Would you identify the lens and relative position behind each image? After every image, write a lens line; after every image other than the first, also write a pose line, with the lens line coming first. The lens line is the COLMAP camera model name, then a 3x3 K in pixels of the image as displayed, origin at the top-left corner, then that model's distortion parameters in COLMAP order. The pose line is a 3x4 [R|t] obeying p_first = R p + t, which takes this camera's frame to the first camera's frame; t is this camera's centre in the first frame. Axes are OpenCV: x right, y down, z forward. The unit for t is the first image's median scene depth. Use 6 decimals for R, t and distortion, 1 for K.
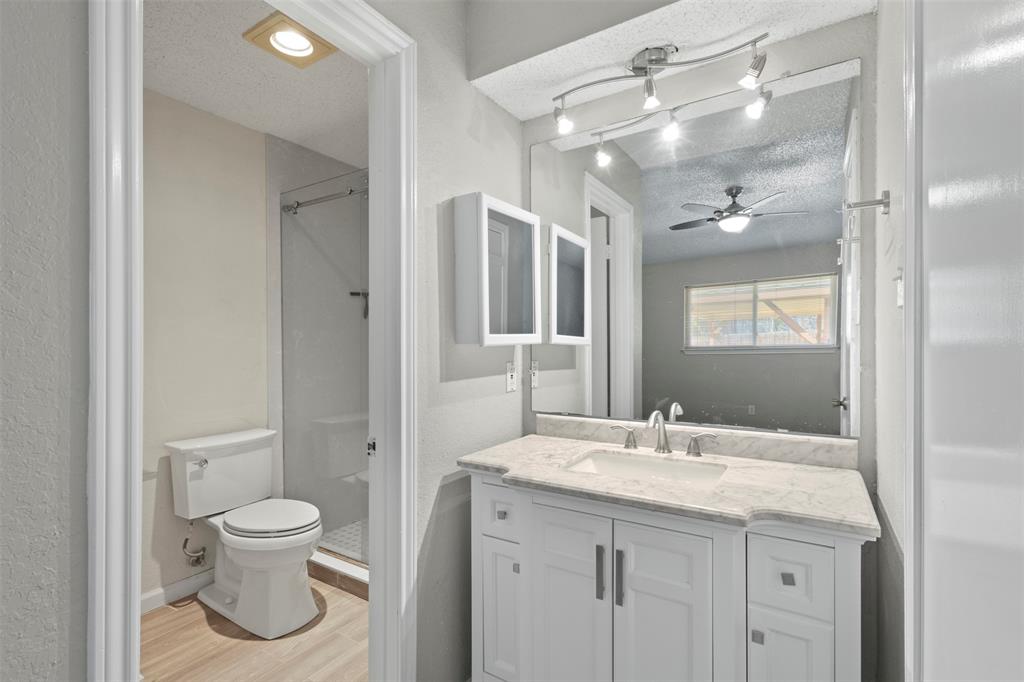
lens RADIAL K [[474.4, 0, 506.9], [0, 474.4, 340.1], [0, 0, 1]] dist [-0.002981, 0.000589]
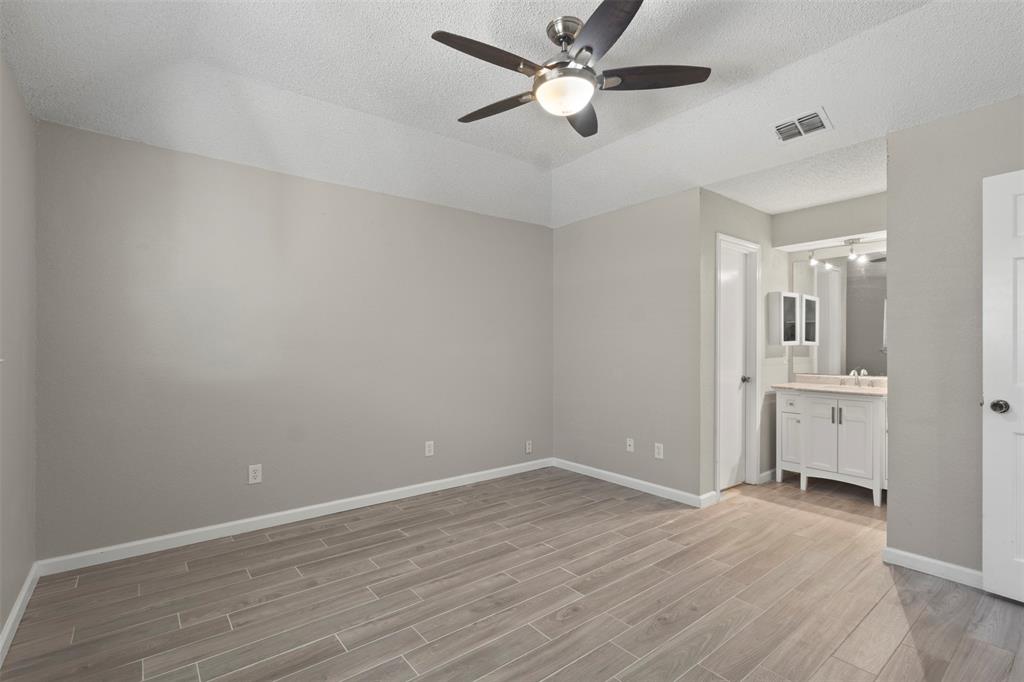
lens RADIAL K [[474.4, 0, 506.9], [0, 474.4, 340.1], [0, 0, 1]] dist [-0.002981, 0.000589]
pose [[0.943916, 0.004054, -0.330160, -0.631339], [-0.002865, 0.999988, 0.004086, -0.027625], [0.330173, -0.002911, 0.943916, -2.097068]]
